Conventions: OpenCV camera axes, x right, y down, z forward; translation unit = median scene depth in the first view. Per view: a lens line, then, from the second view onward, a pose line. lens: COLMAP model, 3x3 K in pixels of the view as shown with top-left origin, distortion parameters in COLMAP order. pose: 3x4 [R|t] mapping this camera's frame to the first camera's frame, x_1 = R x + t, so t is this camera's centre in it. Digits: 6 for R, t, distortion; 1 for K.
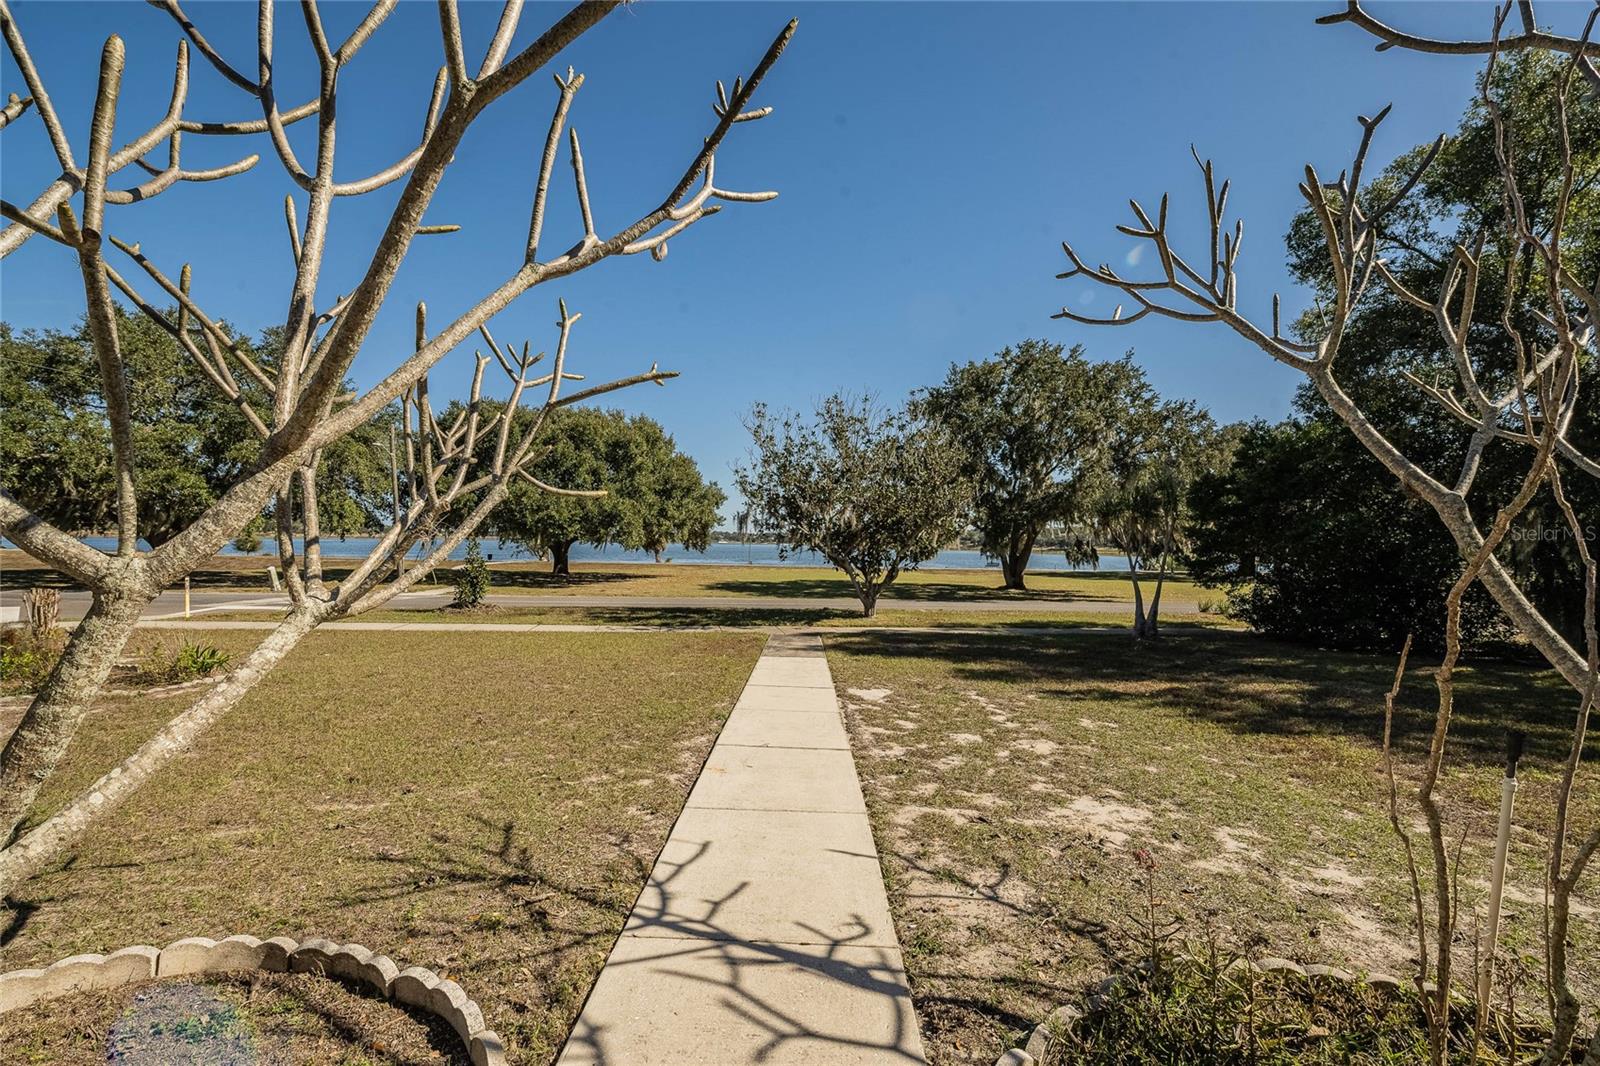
lens RADIAL K [[643.4, 0, 799.7], [0, 643.4, 532.8], [0, 0, 1]] dist [-0.012393, -0.000330]
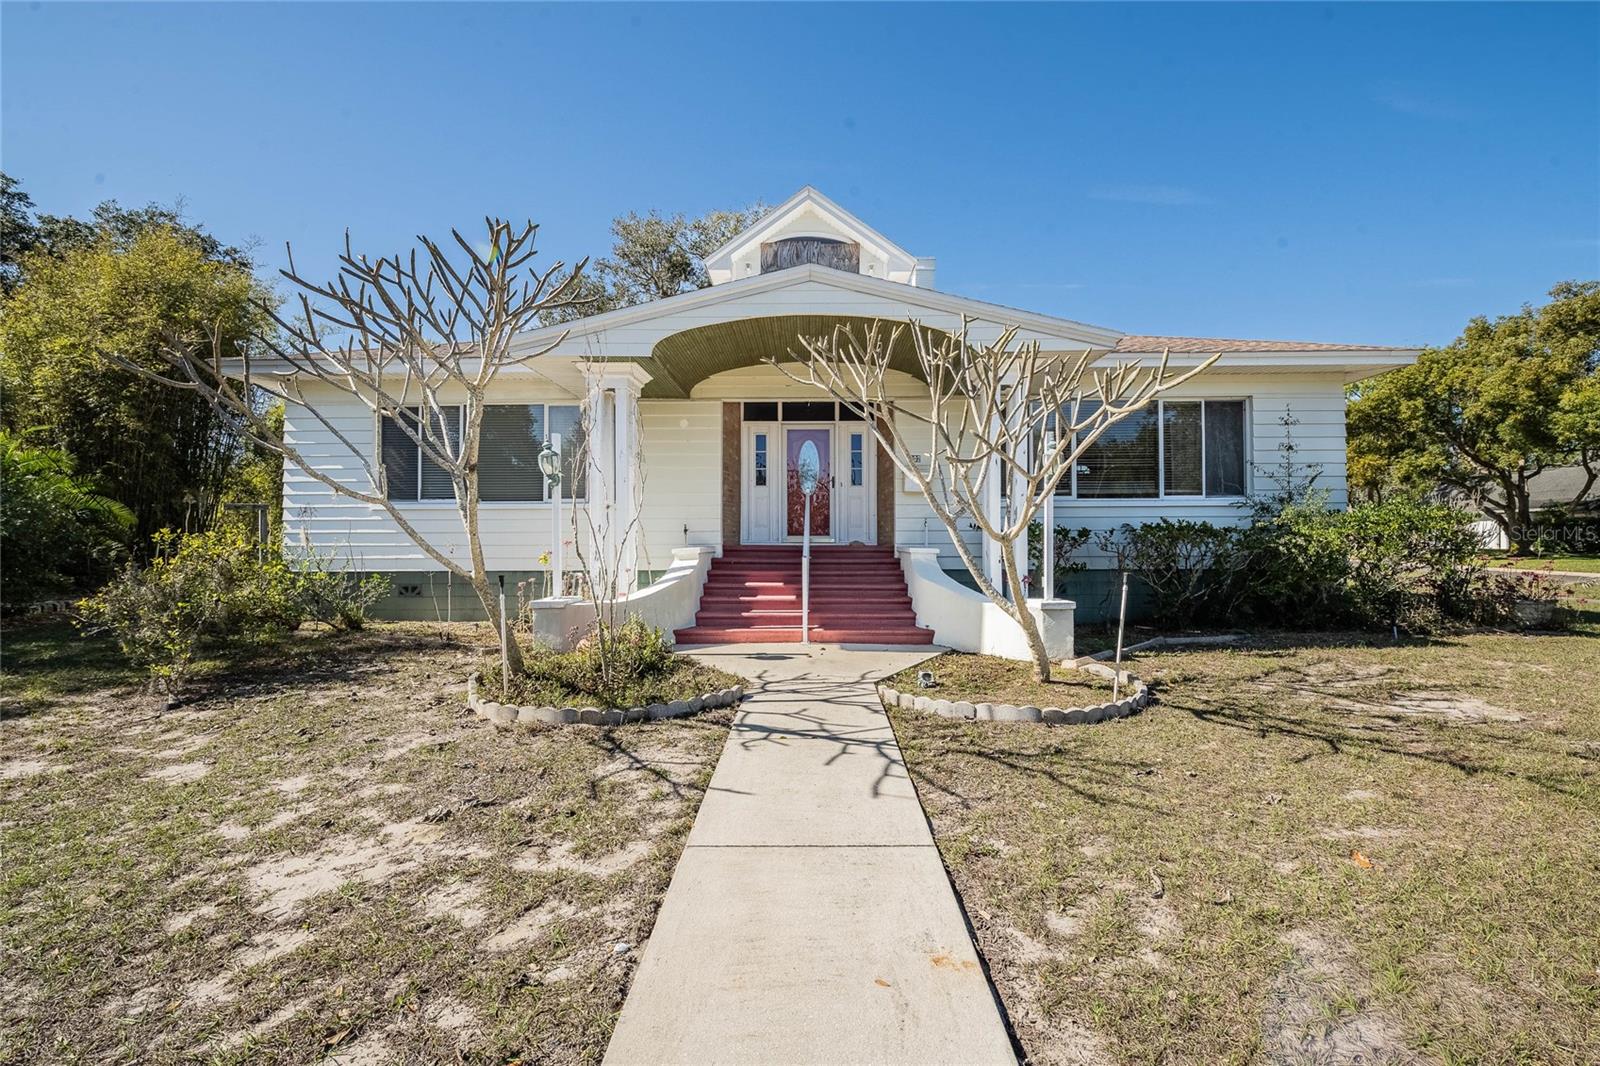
lens RADIAL K [[643.4, 0, 803.8], [0, 643.4, 530.4], [0, 0, 1]] dist [-0.012393, -0.000330]
pose [[-0.999829, -0.017469, 0.006027, -0.039658], [-0.017666, 0.999254, -0.034351, 0.134442], [-0.005423, -0.034452, -0.999392, 2.330294]]
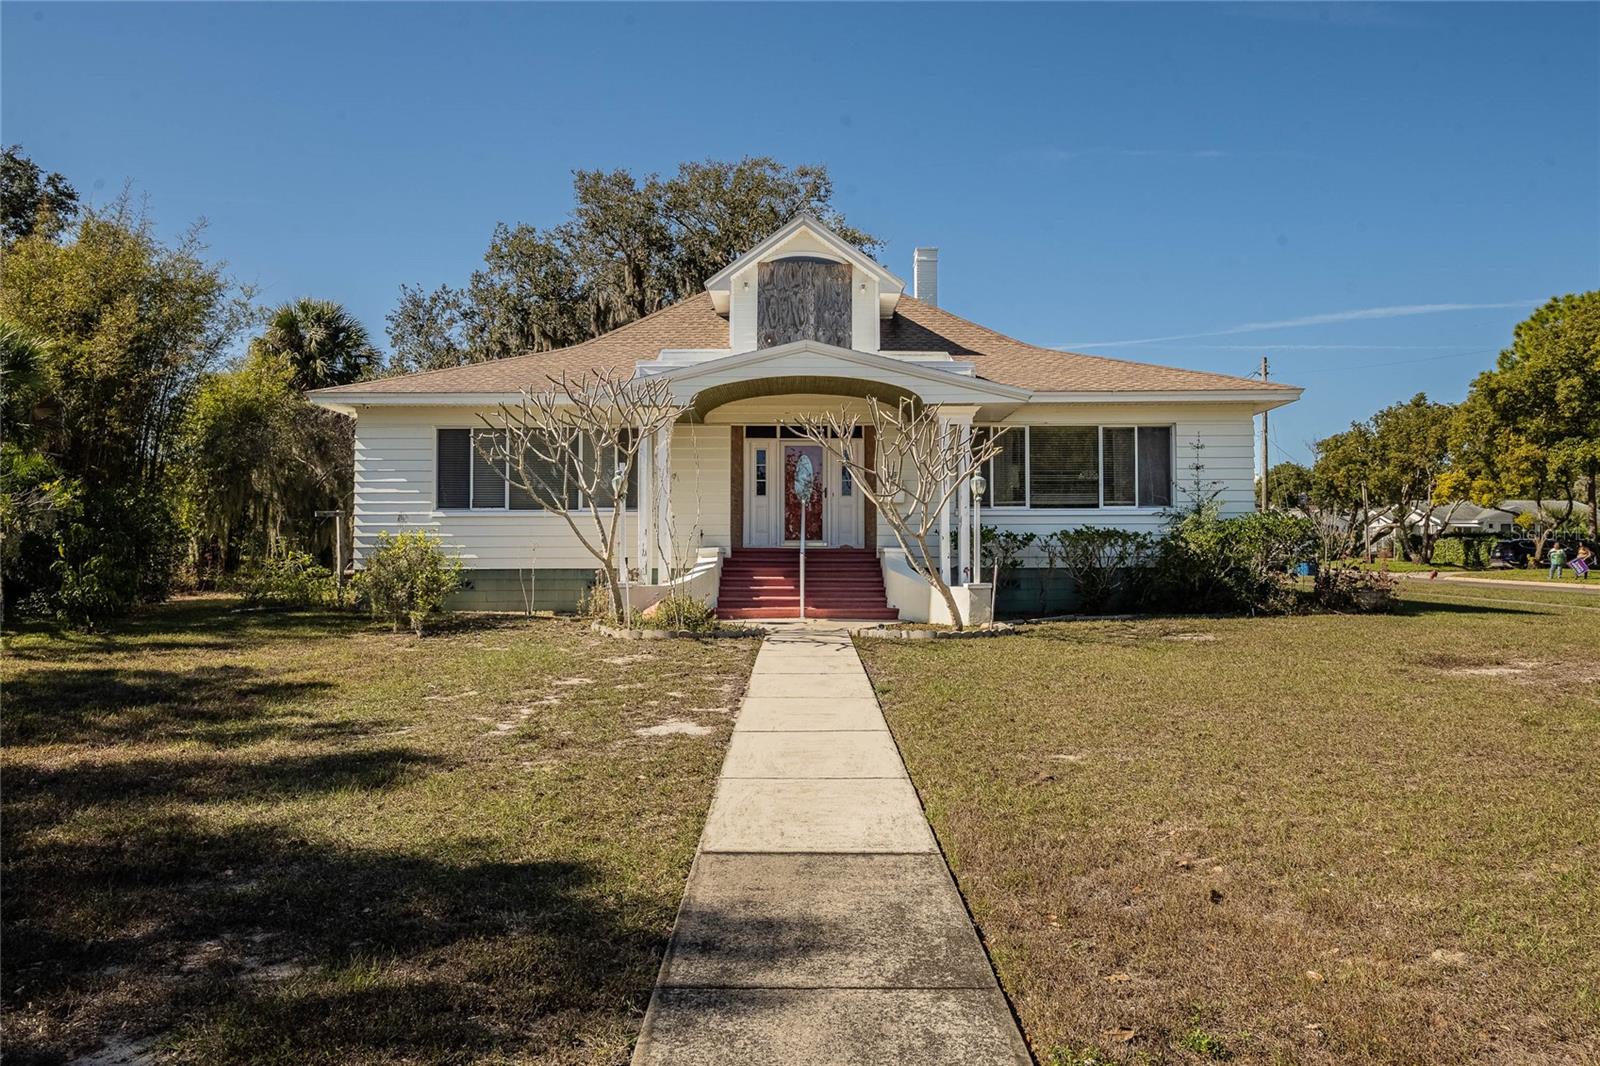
lens RADIAL K [[1111.3, 0, 797.4], [0, 1111.3, 530.9], [0, 0, 1]] dist [-0.001619, 0.000053]
pose [[-0.999816, -0.019166, -0.000580, -0.011808], [-0.019113, 0.998574, -0.049839, 0.269115], [0.001534, -0.049819, -0.998757, 4.659083]]
